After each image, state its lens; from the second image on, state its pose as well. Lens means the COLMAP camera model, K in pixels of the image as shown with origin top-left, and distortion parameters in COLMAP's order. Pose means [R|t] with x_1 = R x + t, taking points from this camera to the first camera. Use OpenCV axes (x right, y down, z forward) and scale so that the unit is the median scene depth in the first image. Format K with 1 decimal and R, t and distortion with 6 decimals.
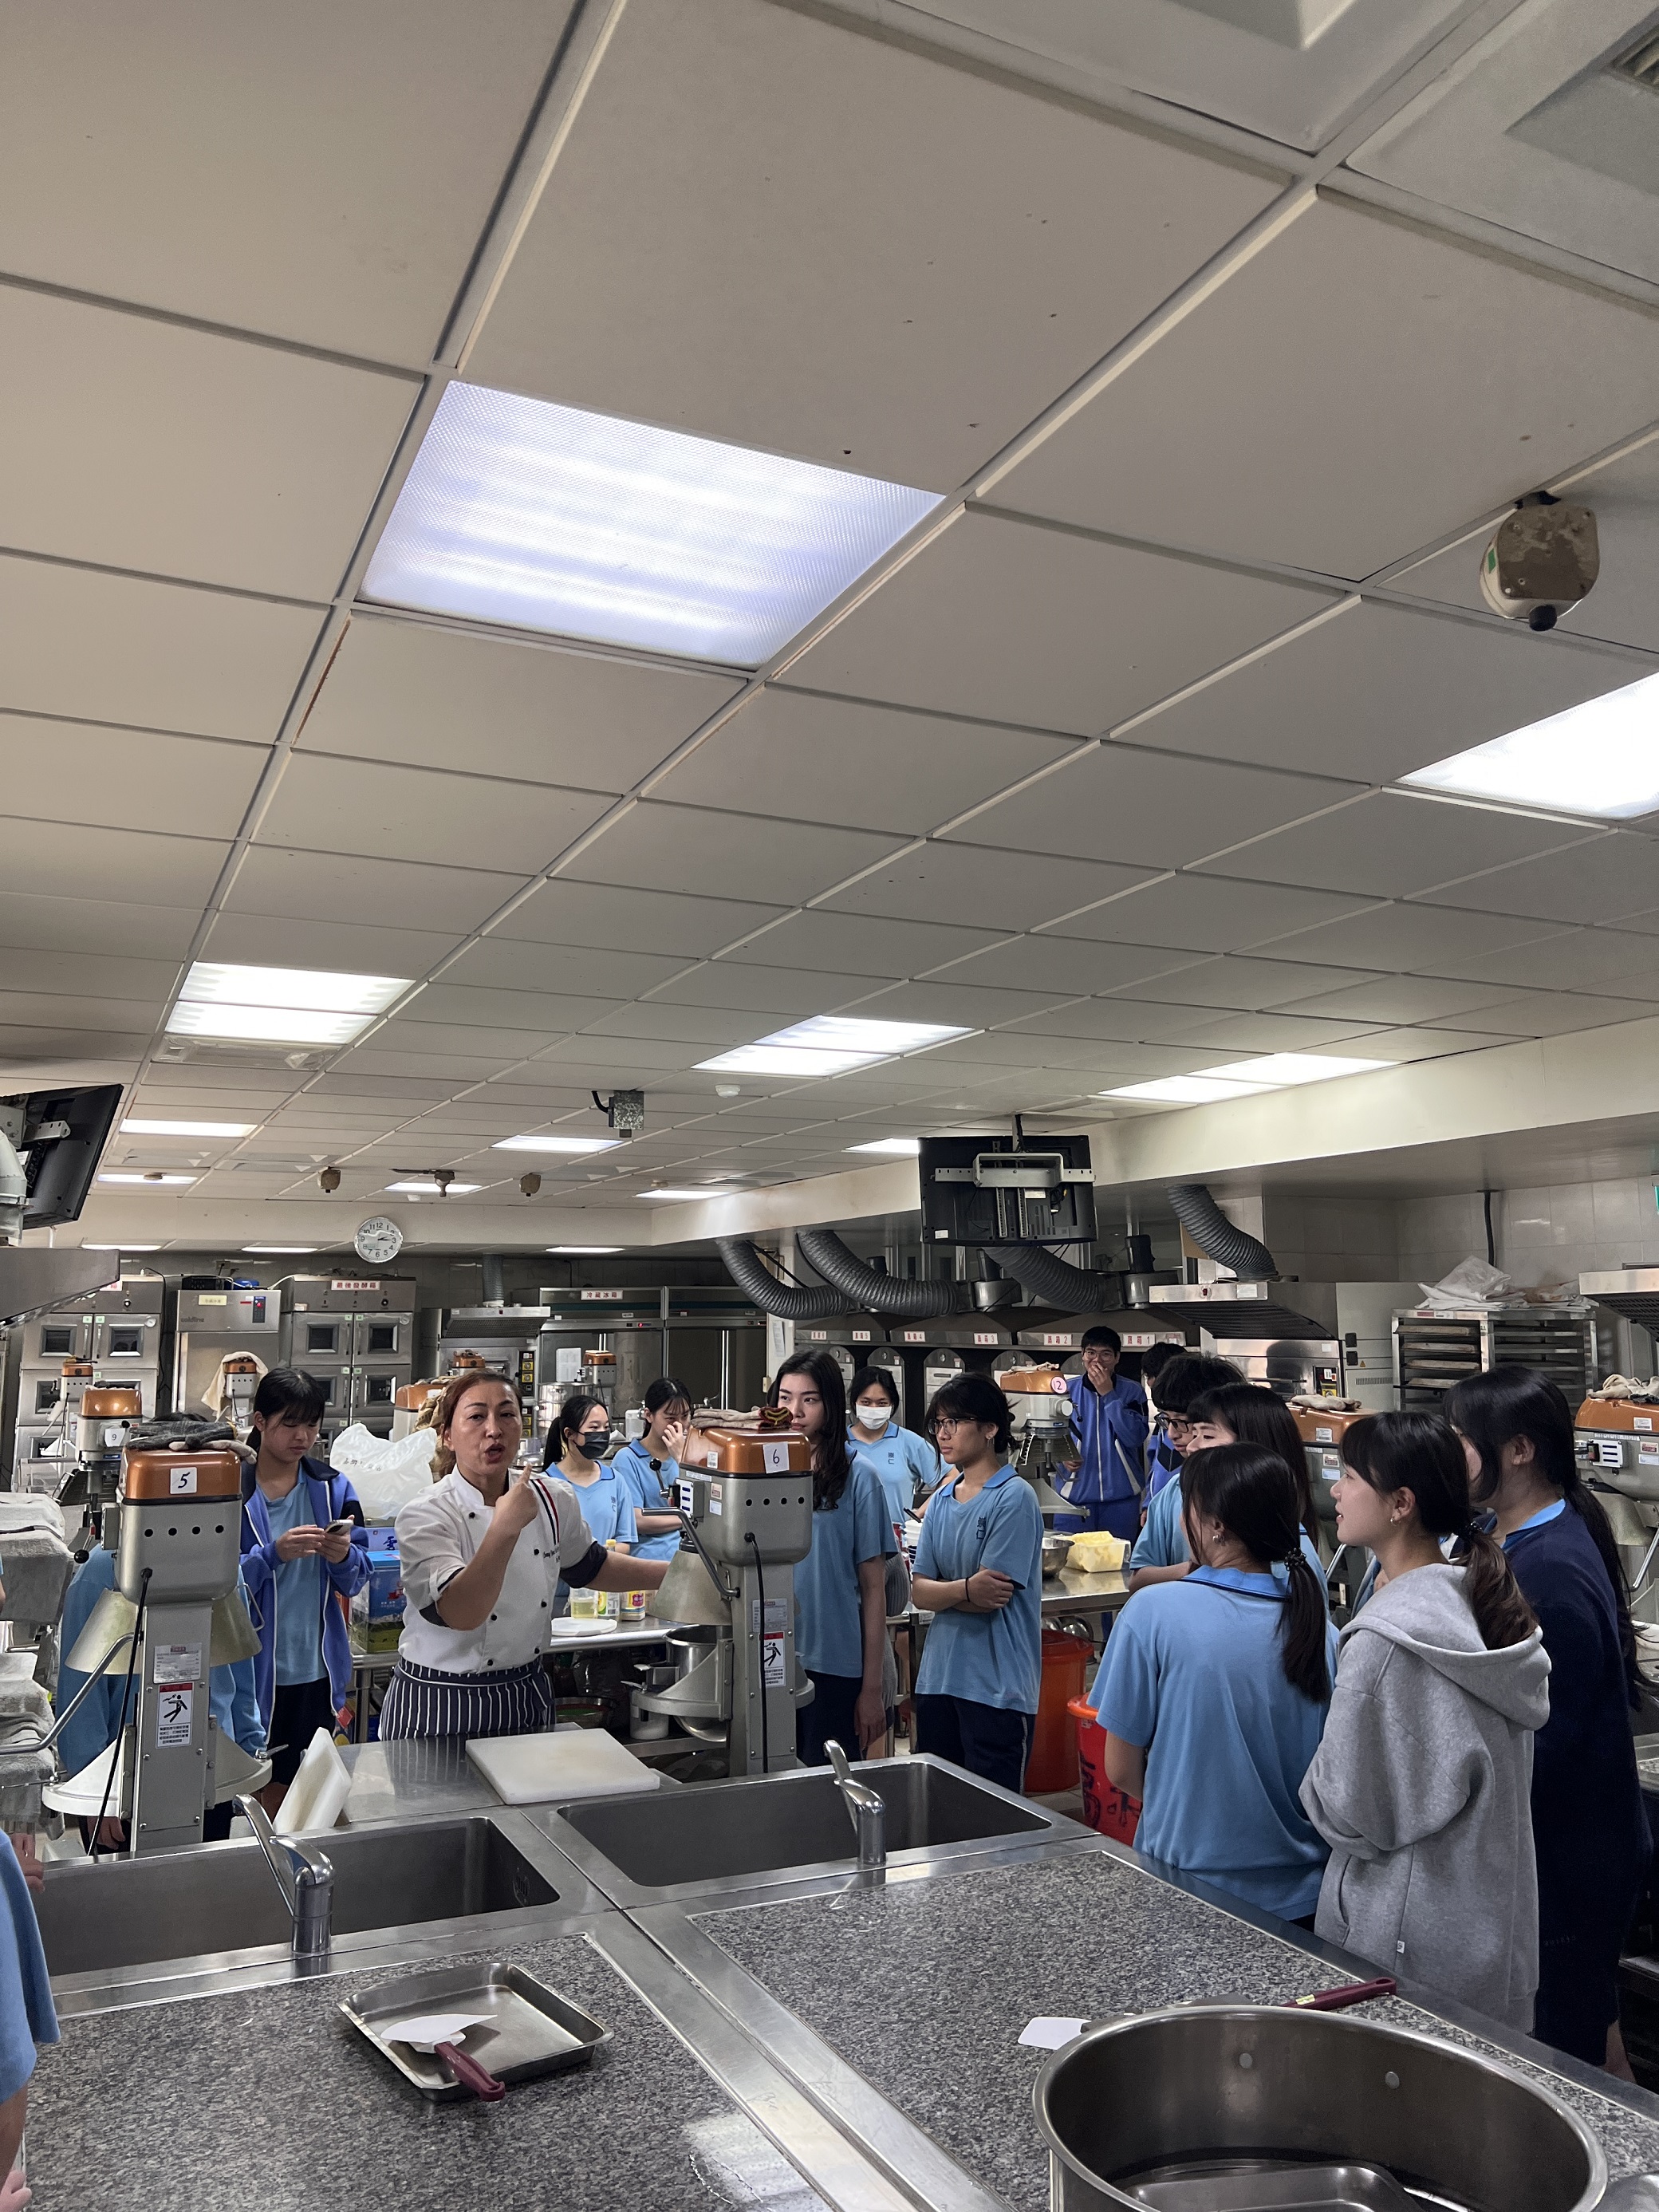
lens RADIAL K [[1656.7, 0, 826.8], [0, 1656.7, 1076.1], [0, 0, 1]] dist [0.122455, -0.318858]
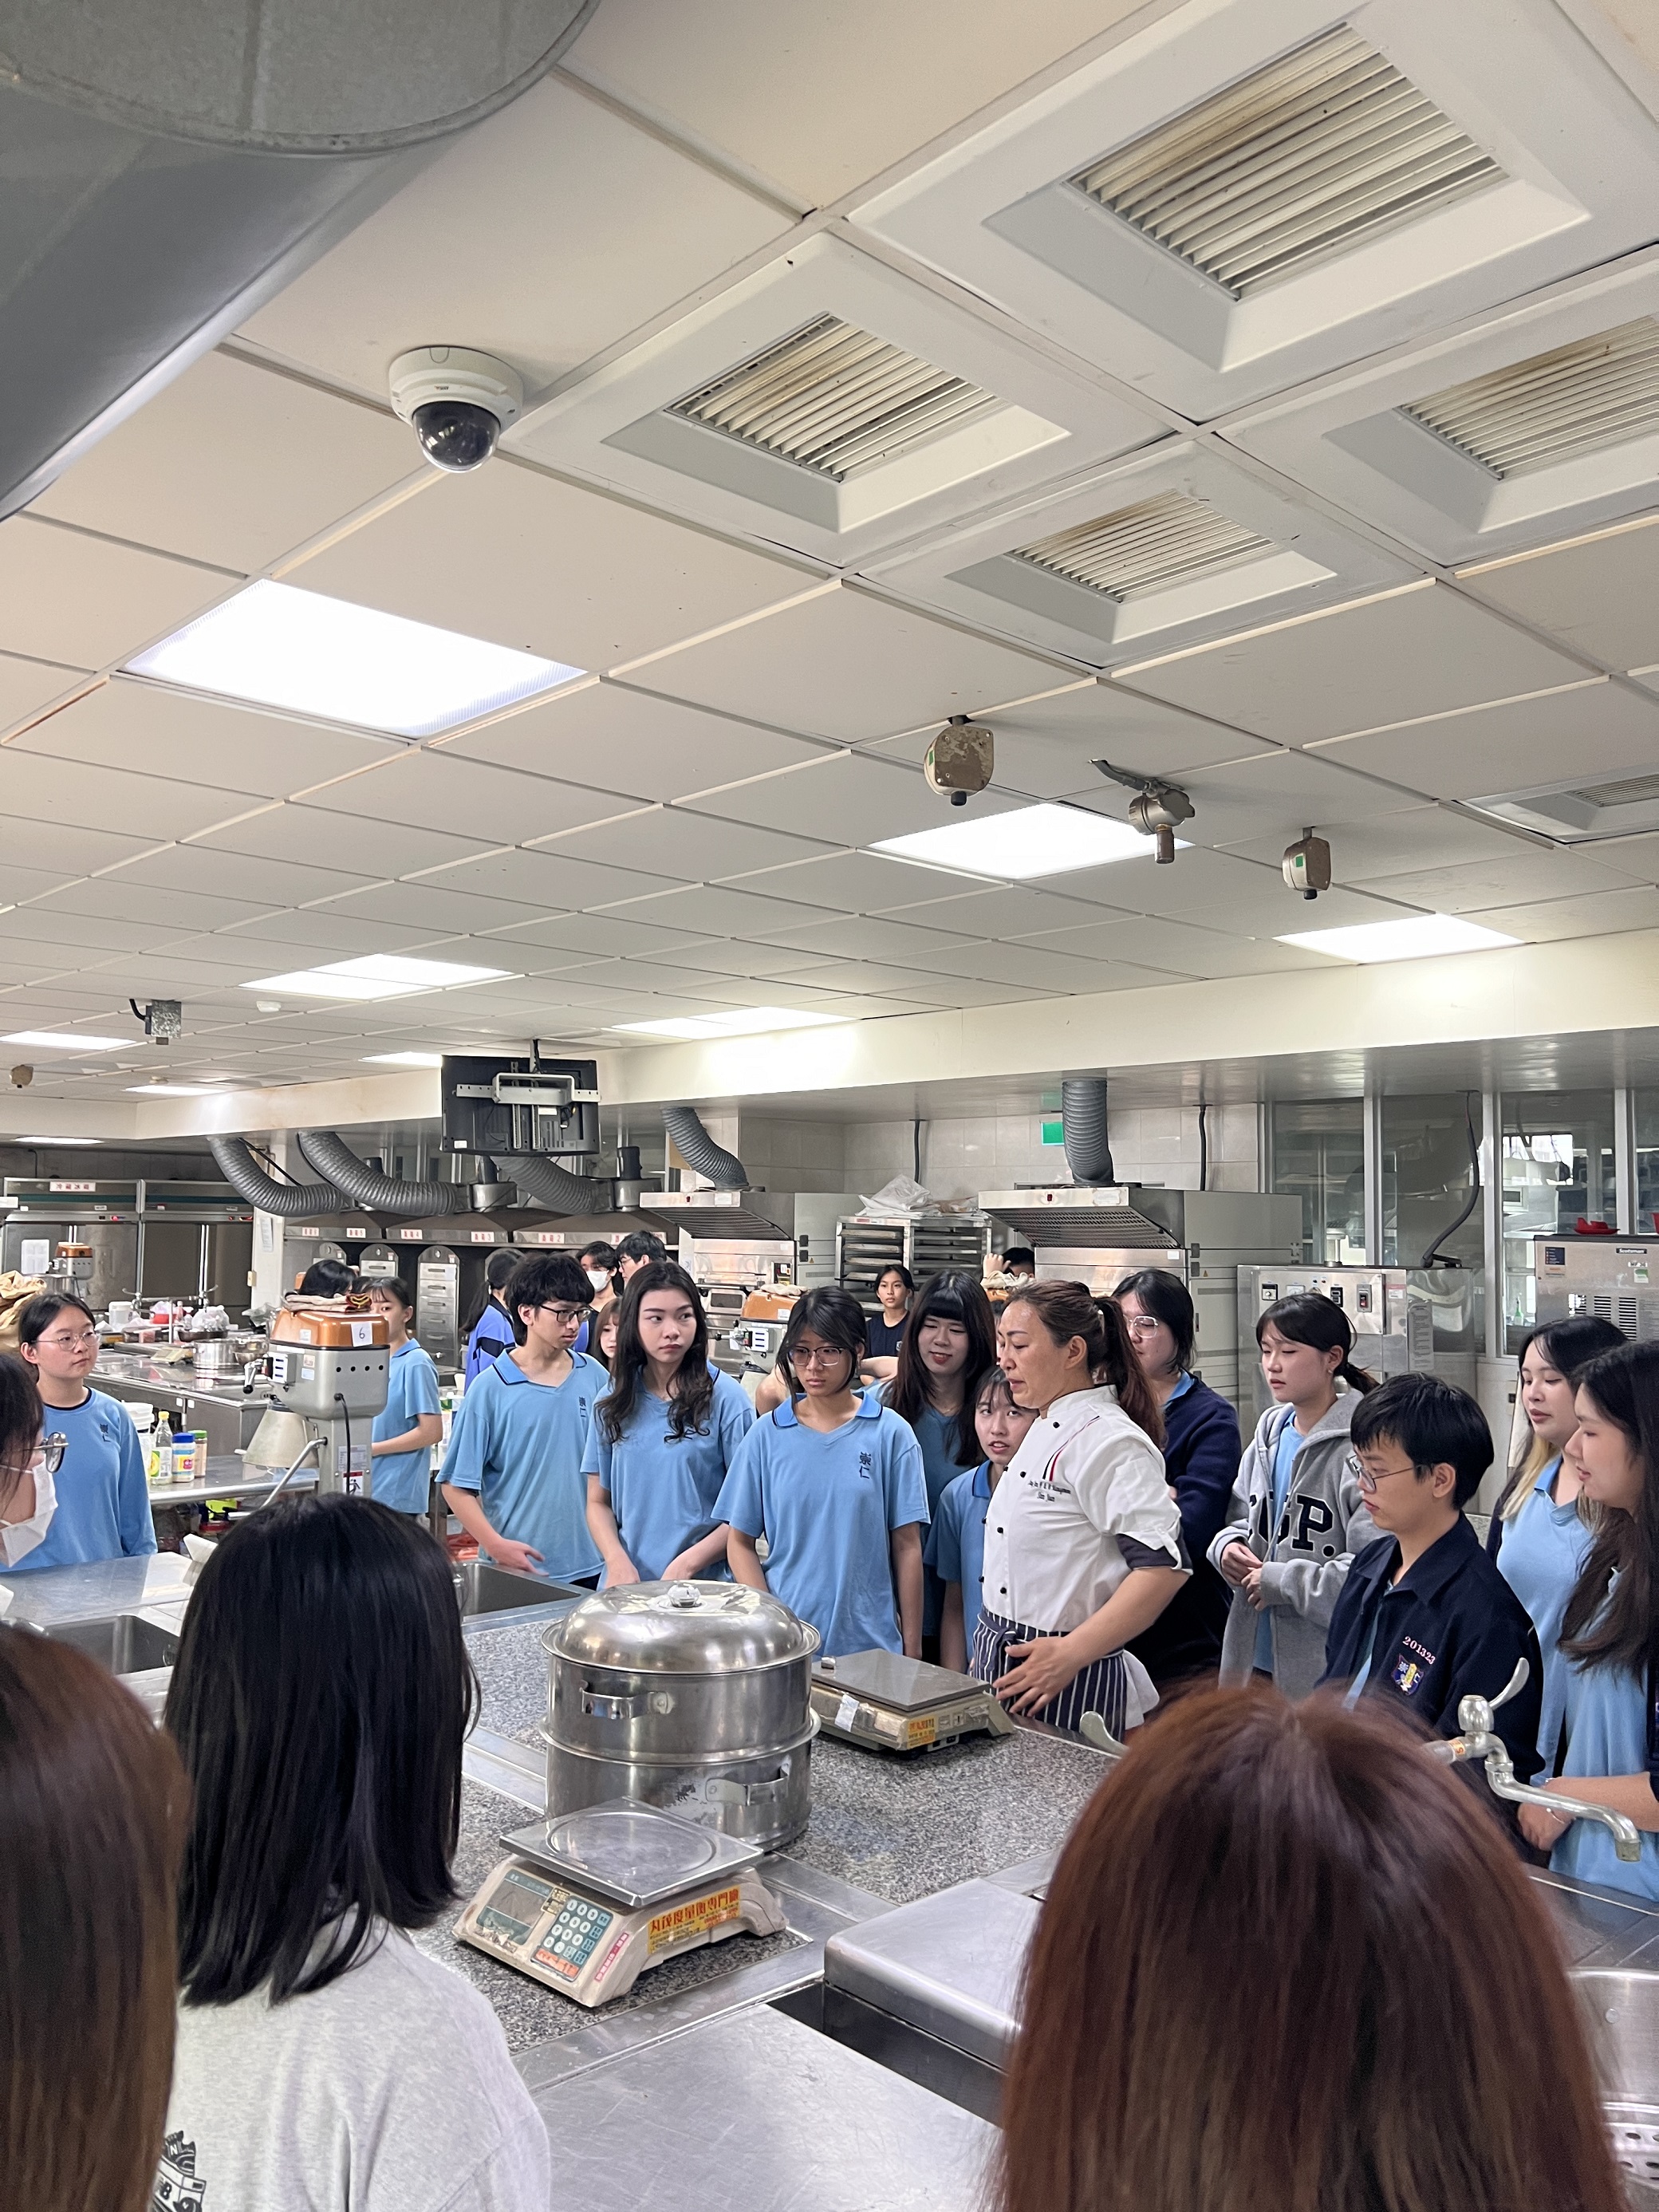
lens RADIAL K [[1656.7, 0, 826.8], [0, 1656.7, 1076.1], [0, 0, 1]] dist [0.122455, -0.318858]
pose [[0.949933, 0.044223, 0.309307, -0.043470], [-0.063022, 0.996706, 0.051046, -0.021490], [-0.306031, -0.067983, 0.949591, -0.124197]]
